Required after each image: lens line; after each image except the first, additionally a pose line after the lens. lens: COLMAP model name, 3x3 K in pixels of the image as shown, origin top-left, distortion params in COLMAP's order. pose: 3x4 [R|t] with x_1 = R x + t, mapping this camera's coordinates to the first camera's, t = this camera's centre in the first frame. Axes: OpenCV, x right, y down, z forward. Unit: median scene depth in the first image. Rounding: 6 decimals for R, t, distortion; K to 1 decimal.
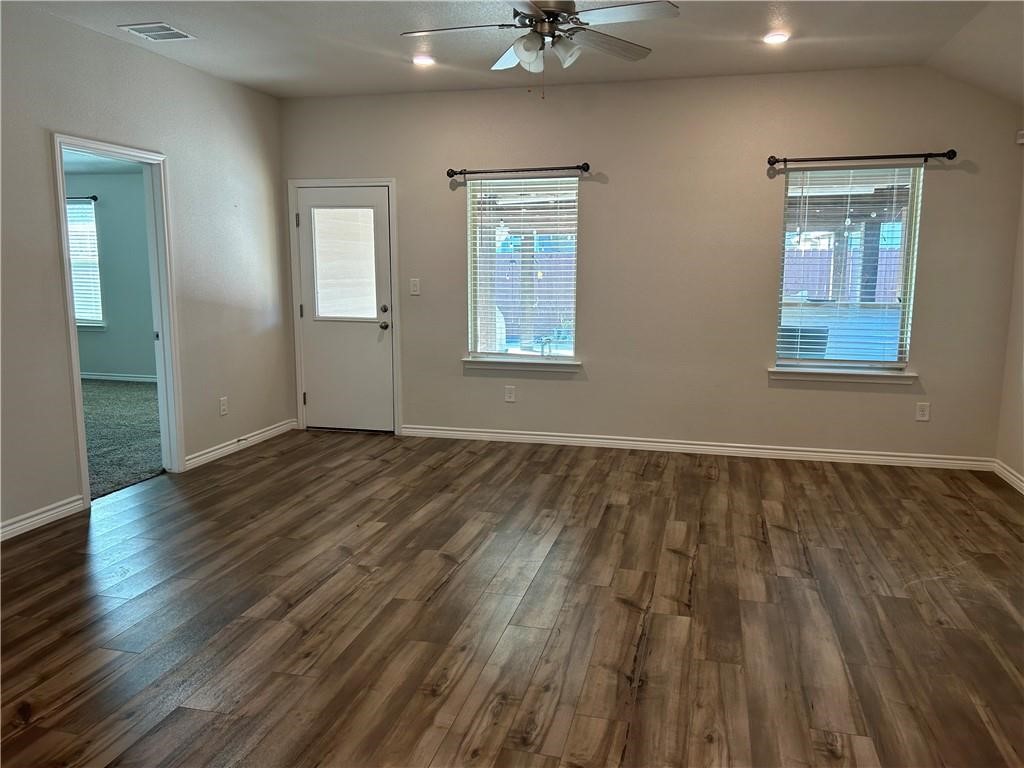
lens RADIAL K [[772.7, 0, 518.7], [0, 772.7, 369.0], [0, 0, 1]] dist [0.042175, -0.064639]
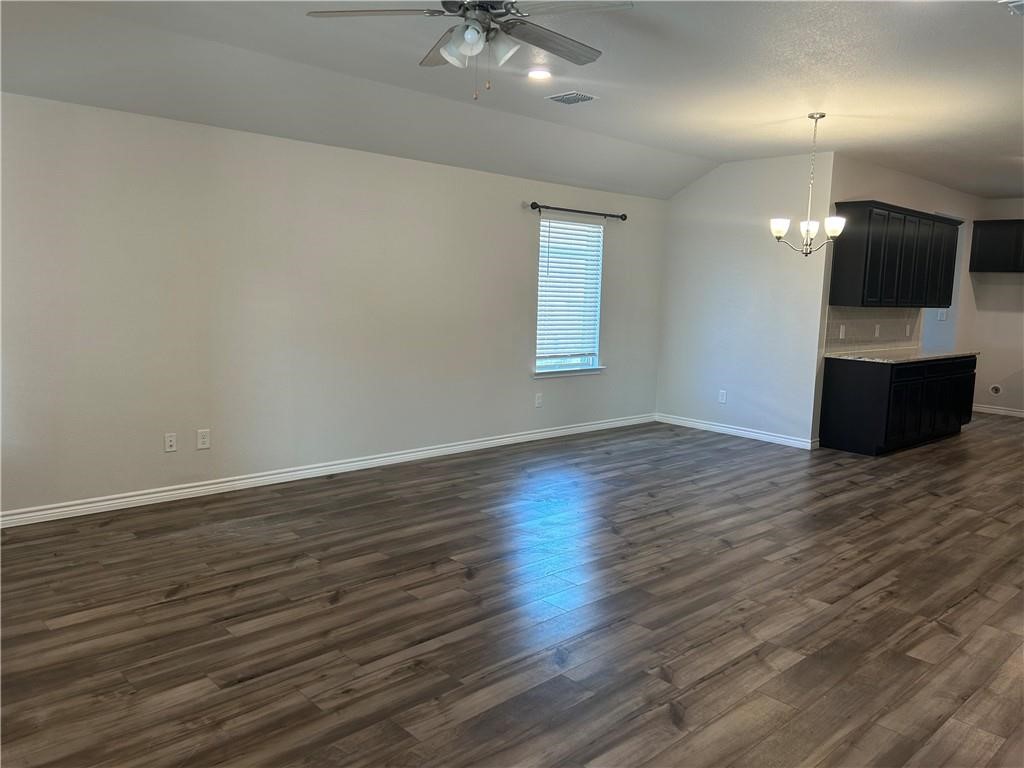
lens RADIAL K [[772.7, 0, 518.7], [0, 772.7, 369.0], [0, 0, 1]] dist [0.042175, -0.064639]
pose [[-0.839926, -0.090782, 0.535054, -0.529774], [0.038515, 0.973452, 0.225626, -0.270636], [-0.541333, 0.210117, -0.814131, 1.867073]]
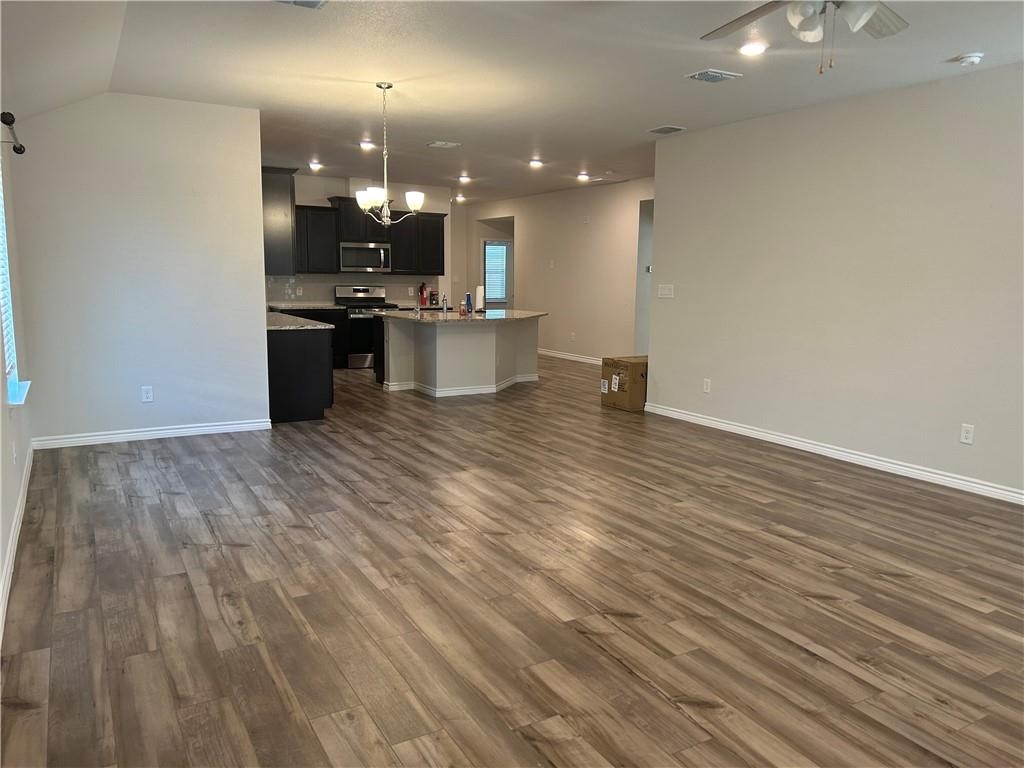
lens RADIAL K [[772.7, 0, 518.7], [0, 772.7, 369.0], [0, 0, 1]] dist [0.042175, -0.064639]
pose [[-0.722687, 0.078446, -0.686710, 0.904270], [-0.108398, 0.968380, 0.224699, -0.215214], [0.682623, 0.236825, -0.691332, 1.529370]]
